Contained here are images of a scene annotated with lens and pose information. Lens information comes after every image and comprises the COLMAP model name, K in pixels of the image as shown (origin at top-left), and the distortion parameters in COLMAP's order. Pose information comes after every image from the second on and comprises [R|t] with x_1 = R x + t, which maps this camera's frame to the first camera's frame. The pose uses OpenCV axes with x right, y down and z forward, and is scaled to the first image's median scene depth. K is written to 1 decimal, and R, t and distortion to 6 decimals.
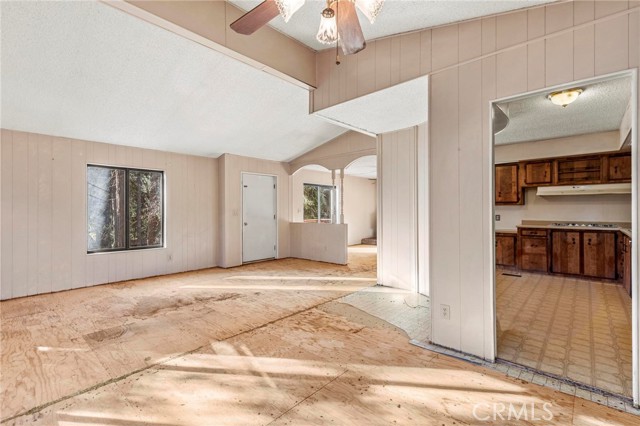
lens RADIAL K [[295.2, 0, 320.3], [0, 295.2, 210.5], [0, 0, 1]] dist [0.000941, -0.000090]
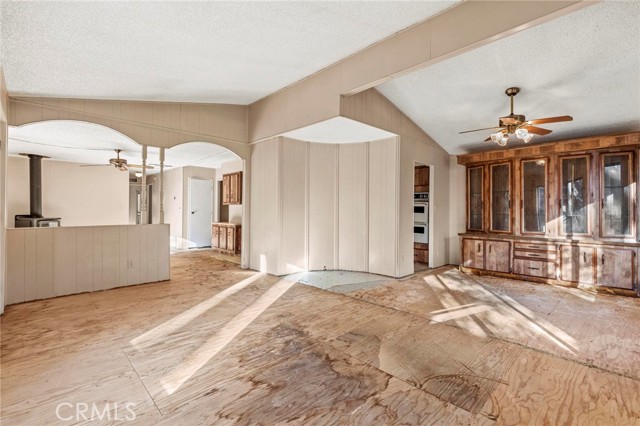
lens RADIAL K [[292.0, 0, 320.2], [0, 292.0, 215.3], [0, 0, 1]] dist [0.003323, 0.000001]
pose [[0.062437, -0.008925, 0.998009, -1.331918], [-0.011606, 0.999886, 0.009668, 0.025793], [-0.997981, -0.012187, 0.062326, 1.215052]]
